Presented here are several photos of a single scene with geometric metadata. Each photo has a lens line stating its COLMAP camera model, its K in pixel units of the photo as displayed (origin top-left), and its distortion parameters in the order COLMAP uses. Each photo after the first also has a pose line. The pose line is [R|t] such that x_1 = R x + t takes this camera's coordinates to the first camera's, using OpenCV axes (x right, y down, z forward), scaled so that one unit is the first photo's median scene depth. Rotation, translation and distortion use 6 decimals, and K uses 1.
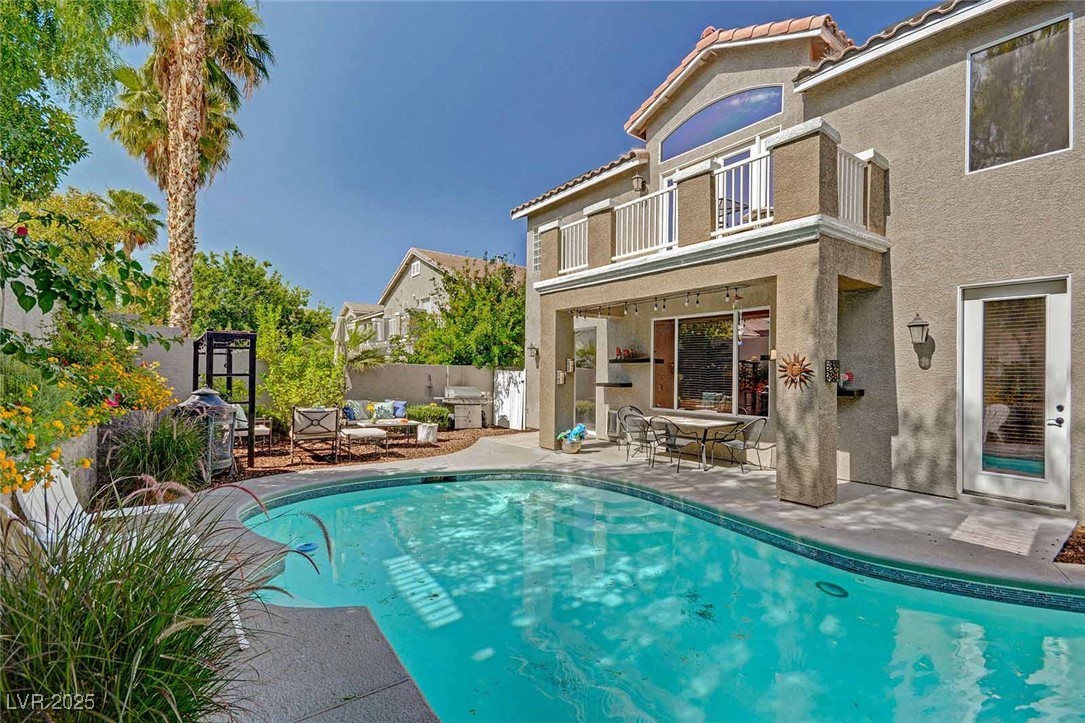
lens RADIAL K [[458.2, 0, 542.5], [0, 458.2, 361.5], [0, 0, 1]] dist [-0.002230, -0.000011]
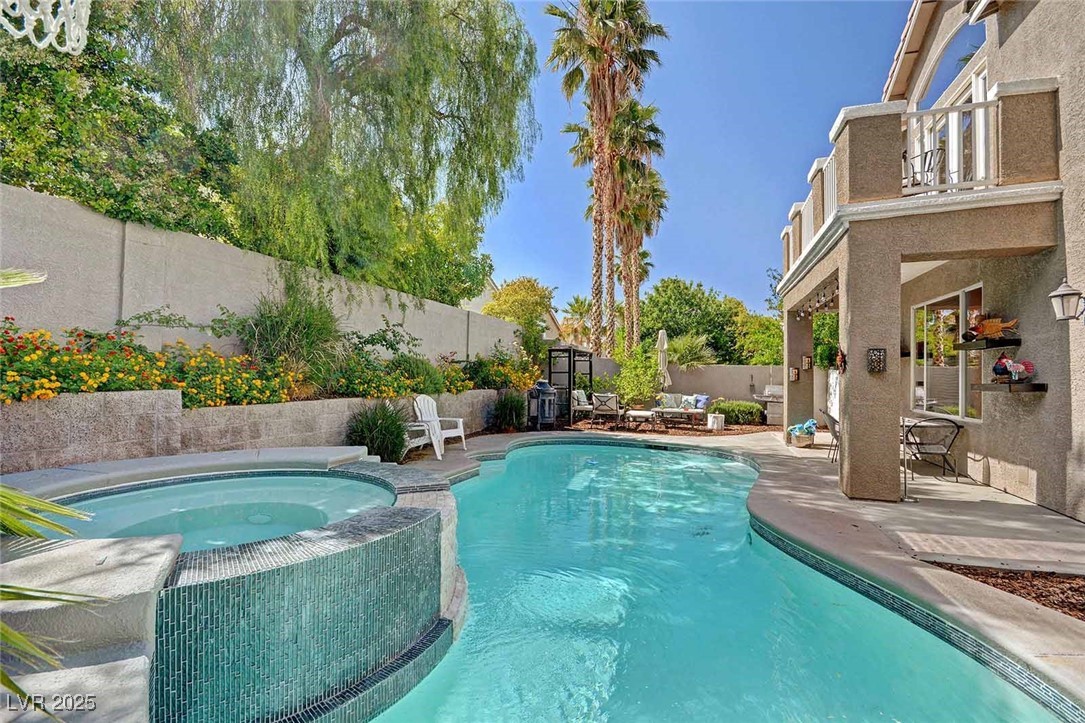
lens RADIAL K [[463.9, 0, 542.5], [0, 463.9, 361.5], [0, 0, 1]] dist [-0.051578, 0.000039]
pose [[0.553748, -0.030258, -0.832135, 0.536359], [0.022951, 0.999514, -0.021072, 0.012618], [0.832368, -0.007430, 0.554173, -0.049767]]
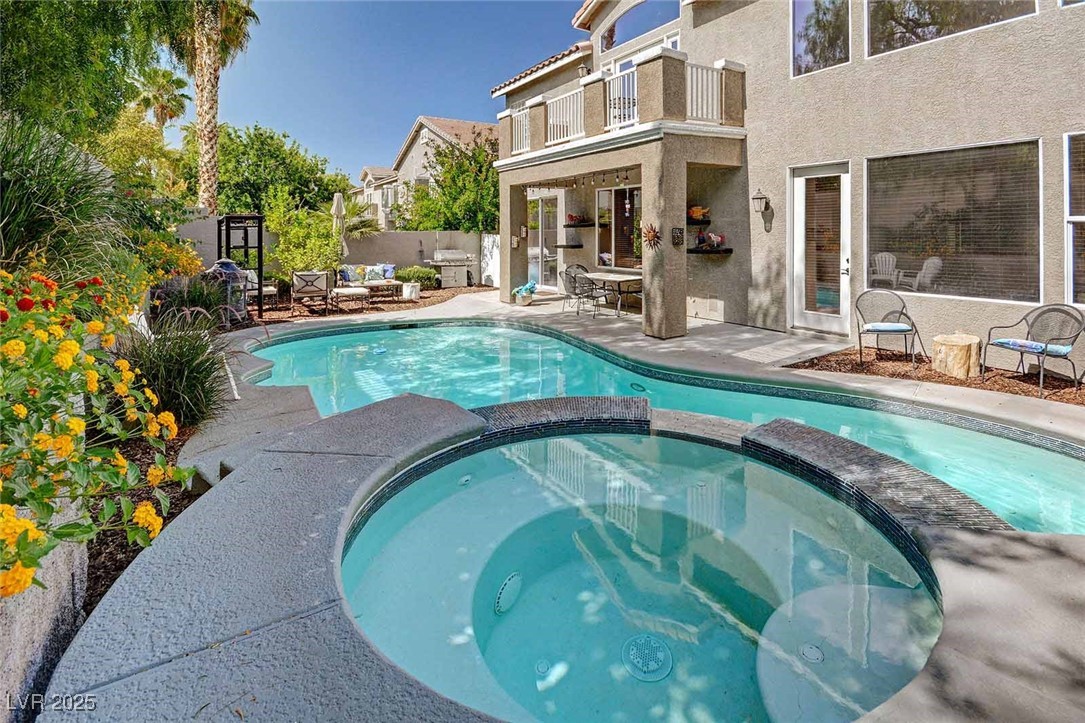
lens RADIAL K [[481.0, 0, 545.3], [0, 481.0, 215.3], [0, 0, 1]] dist [-0.000472, -0.000139]
pose [[0.997805, -0.026653, -0.060620, 0.178406], [0.026256, 0.999628, -0.007337, -0.021007], [0.060793, 0.005729, 0.998134, -0.215650]]
